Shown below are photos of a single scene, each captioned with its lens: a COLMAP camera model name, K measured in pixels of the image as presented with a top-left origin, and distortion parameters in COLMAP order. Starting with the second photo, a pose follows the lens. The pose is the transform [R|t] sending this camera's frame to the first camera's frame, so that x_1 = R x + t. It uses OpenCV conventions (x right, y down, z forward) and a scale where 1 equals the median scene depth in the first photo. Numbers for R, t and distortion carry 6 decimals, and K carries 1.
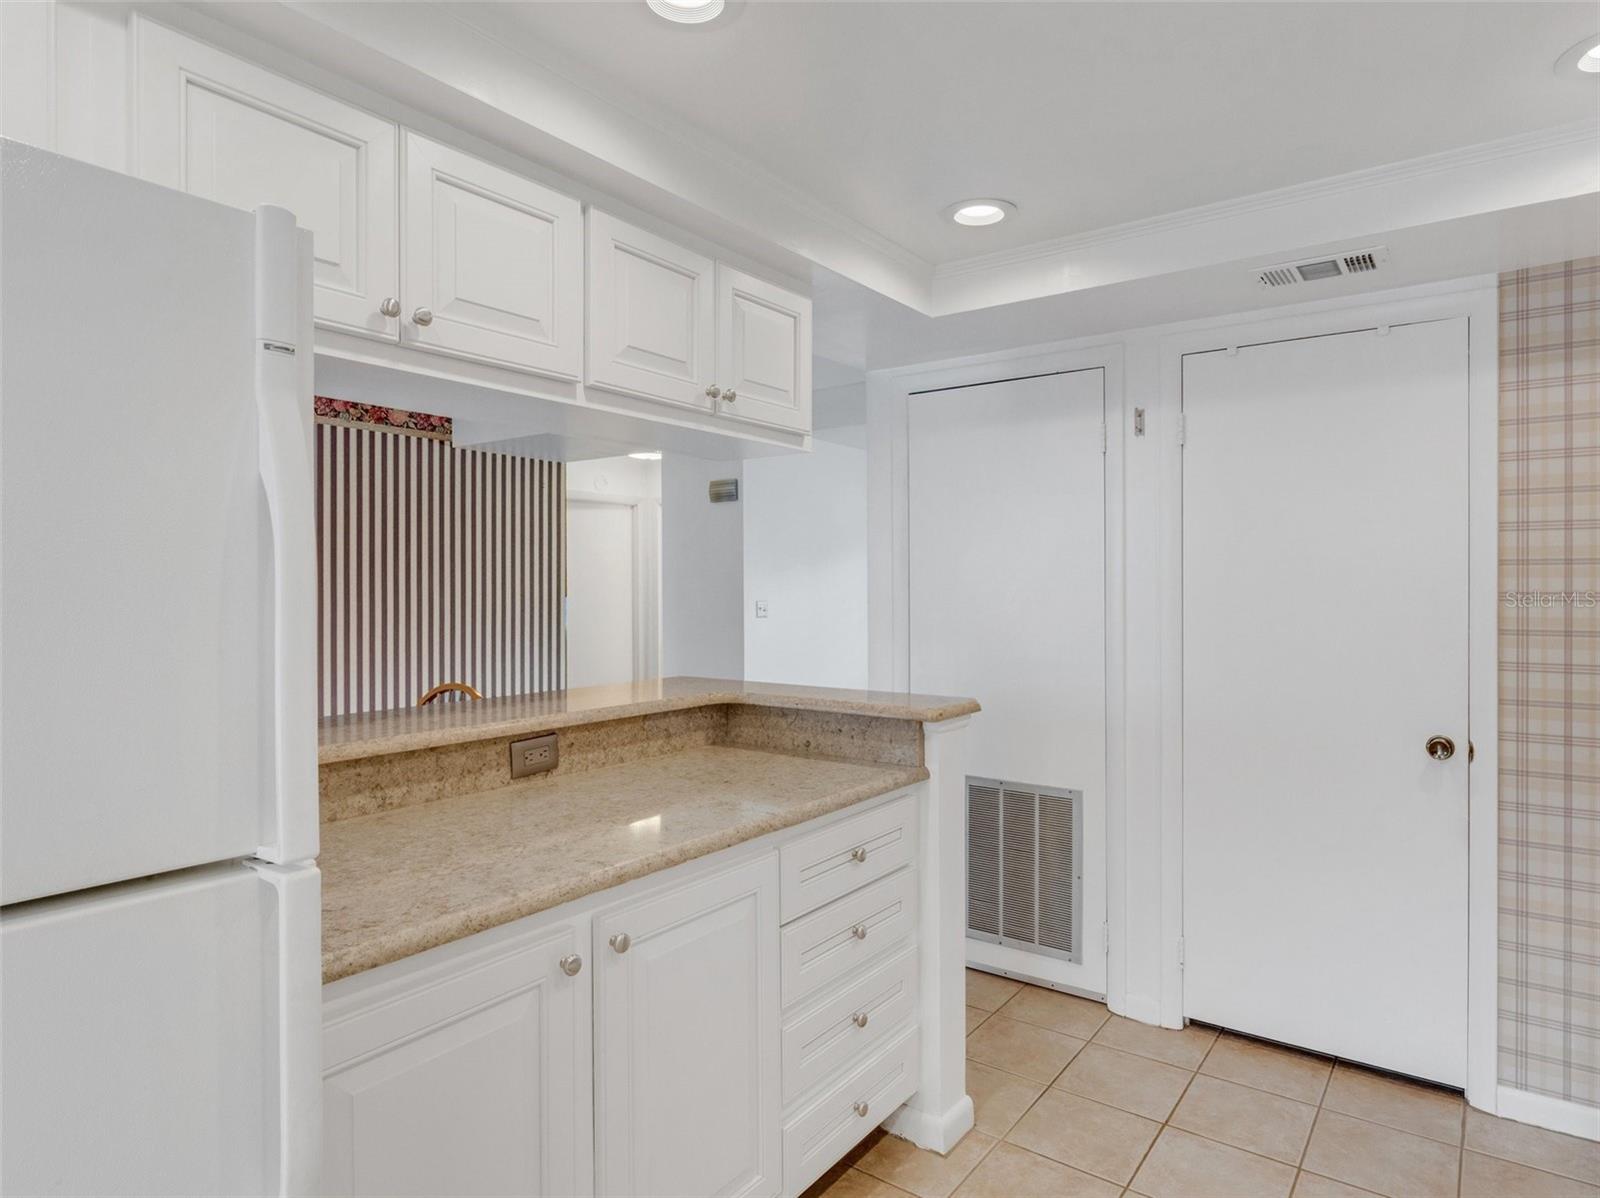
lens RADIAL K [[940.8, 0, 800.3], [0, 940.8, 592.5], [0, 0, 1]] dist [-0.018958, 0.003426]
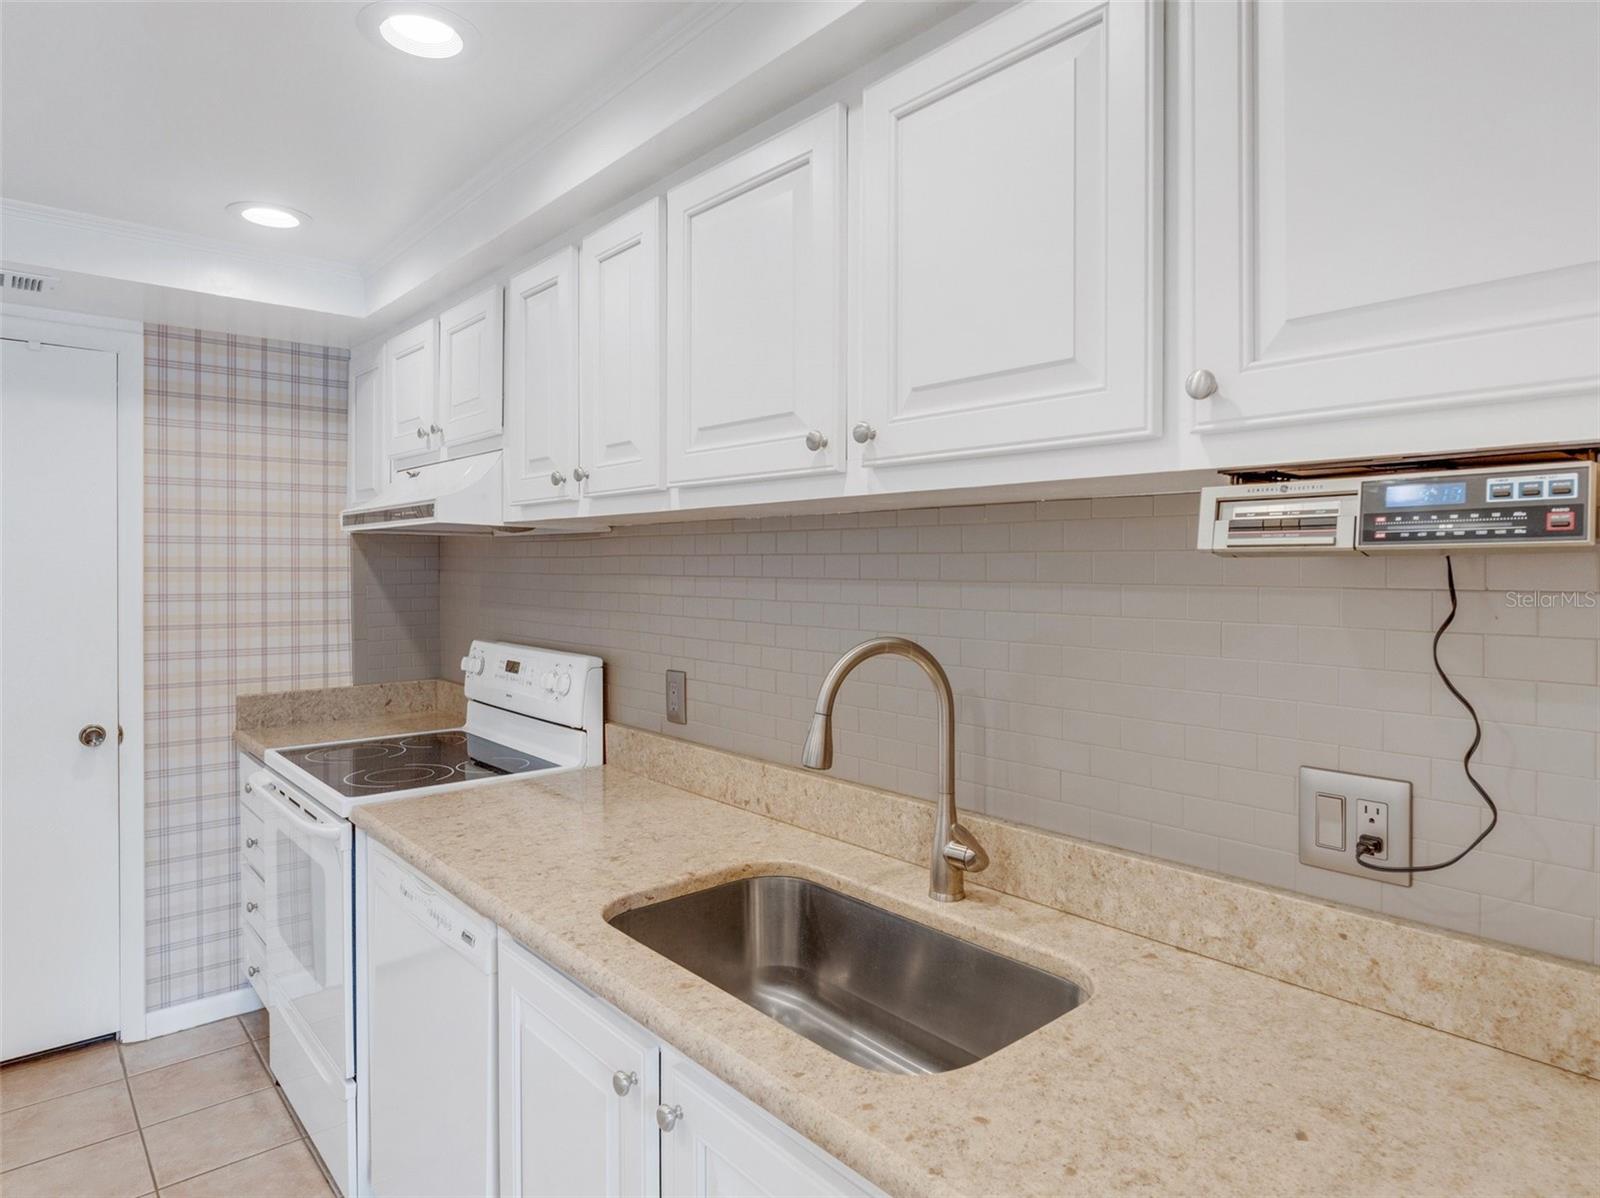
lens RADIAL K [[940.8, 0, 805.7], [0, 940.8, 585.2], [0, 0, 1]] dist [-0.018958, 0.003426]
pose [[0.208792, -0.022582, 0.977699, -0.208187], [-0.000397, 0.999731, 0.023176, -0.037248], [-0.977960, -0.005227, 0.208727, -0.055369]]
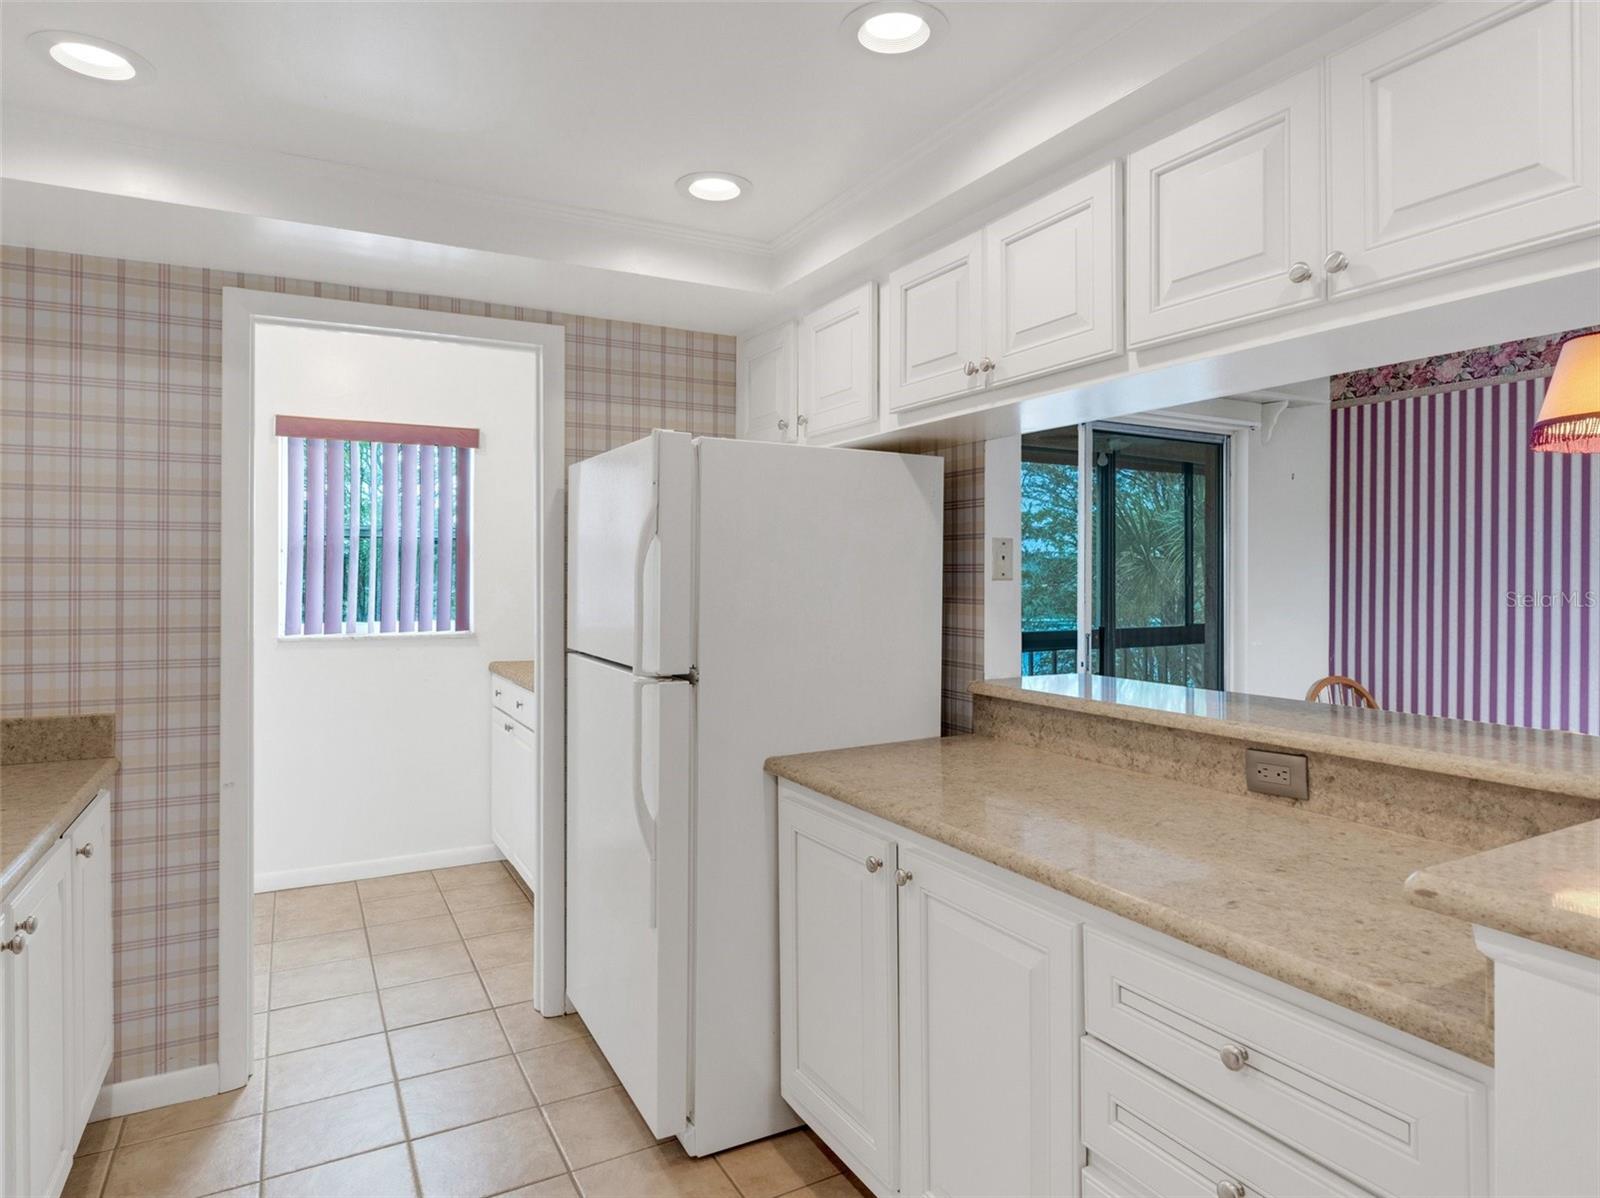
lens RADIAL K [[940.8, 0, 855.5], [0, 940.8, 562.6], [0, 0, 1]] dist [-0.018958, 0.003426]
pose [[-0.360244, -0.006185, -0.932838, 1.002602], [-0.008919, 0.999955, -0.003186, -0.015702], [0.932815, 0.007172, -0.360283, 1.488124]]
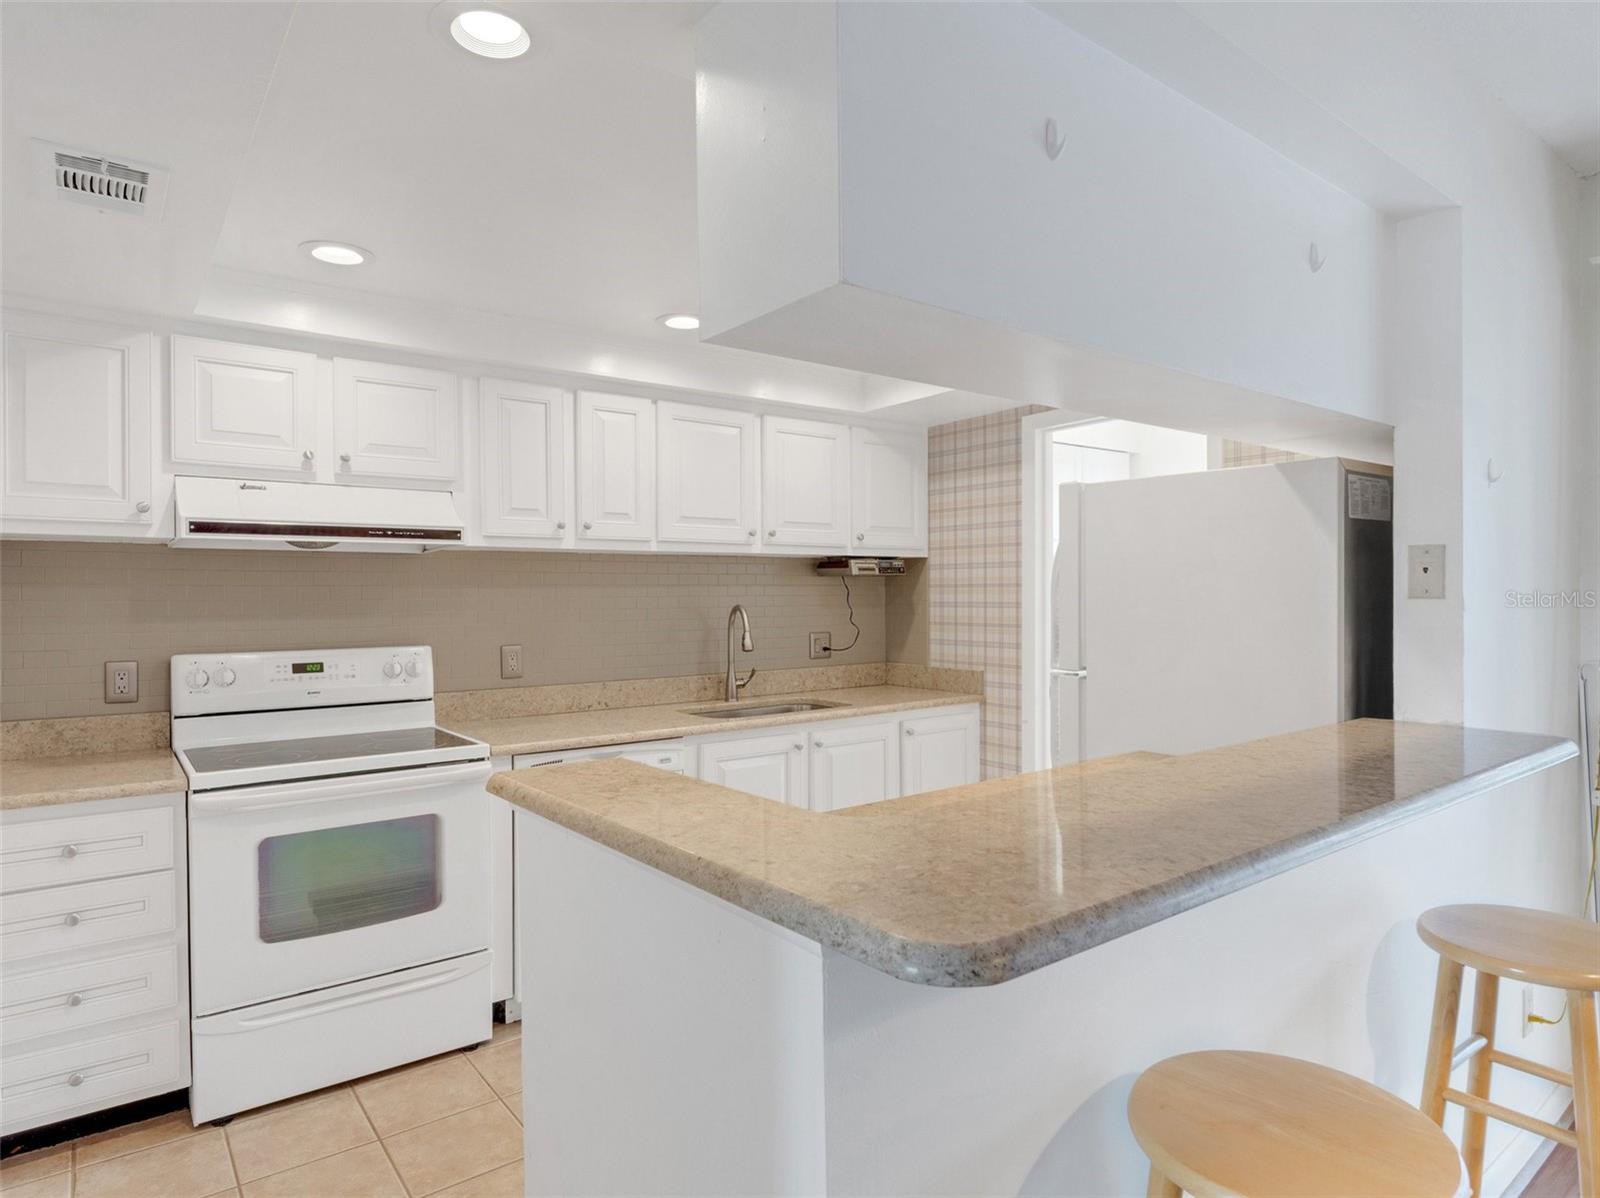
lens RADIAL K [[940.8, 0, 807.6], [0, 940.8, 600.7], [0, 0, 1]] dist [-0.018958, 0.003426]
pose [[-0.962970, -0.001467, 0.269606, -0.139597], [0.002633, 0.999886, 0.014845, -0.010034], [-0.269597, 0.015005, -0.962856, 2.519921]]
